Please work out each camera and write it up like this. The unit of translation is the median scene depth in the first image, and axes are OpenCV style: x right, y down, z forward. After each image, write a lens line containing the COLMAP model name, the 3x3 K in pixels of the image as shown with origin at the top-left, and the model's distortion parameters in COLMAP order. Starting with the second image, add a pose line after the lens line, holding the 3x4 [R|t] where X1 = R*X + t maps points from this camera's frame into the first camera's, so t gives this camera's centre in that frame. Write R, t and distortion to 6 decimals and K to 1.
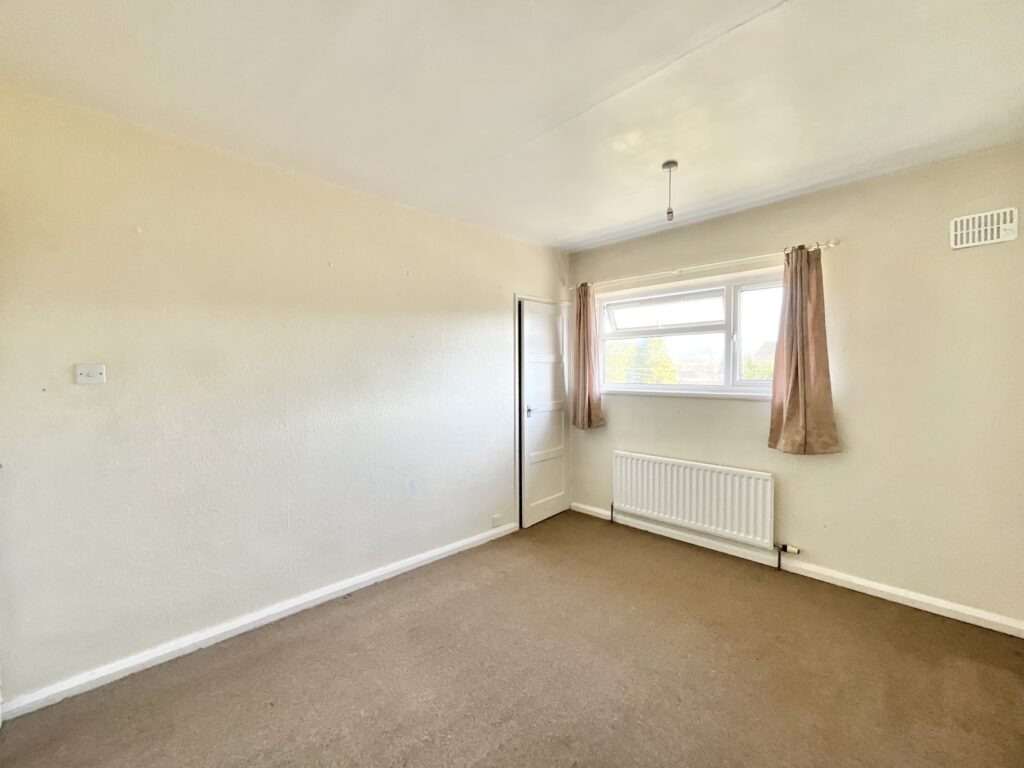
lens RADIAL K [[421.7, 0, 514.9], [0, 421.7, 379.1], [0, 0, 1]] dist [-0.000407, -0.000723]
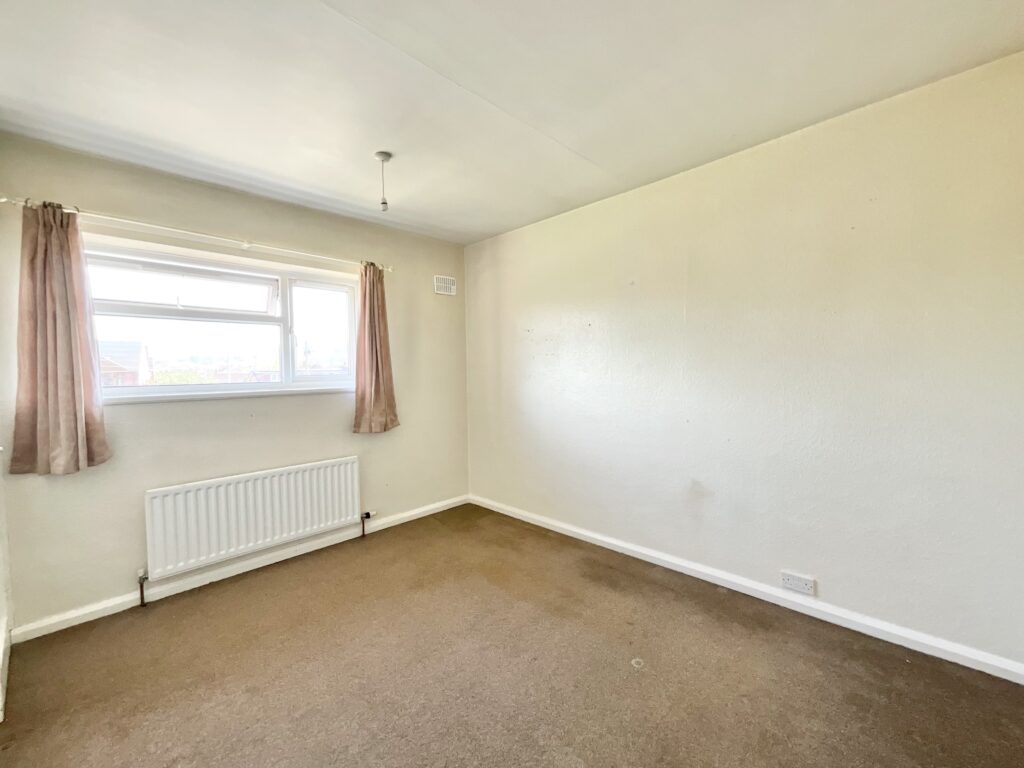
lens RADIAL K [[421.7, 0, 509.5], [0, 421.7, 381.5], [0, 0, 1]] dist [-0.000407, -0.000723]
pose [[-0.008075, -0.025213, 0.999649, -0.464718], [0.037072, 0.998987, 0.025496, 0.009486], [-0.999280, 0.037265, -0.007132, 0.517193]]
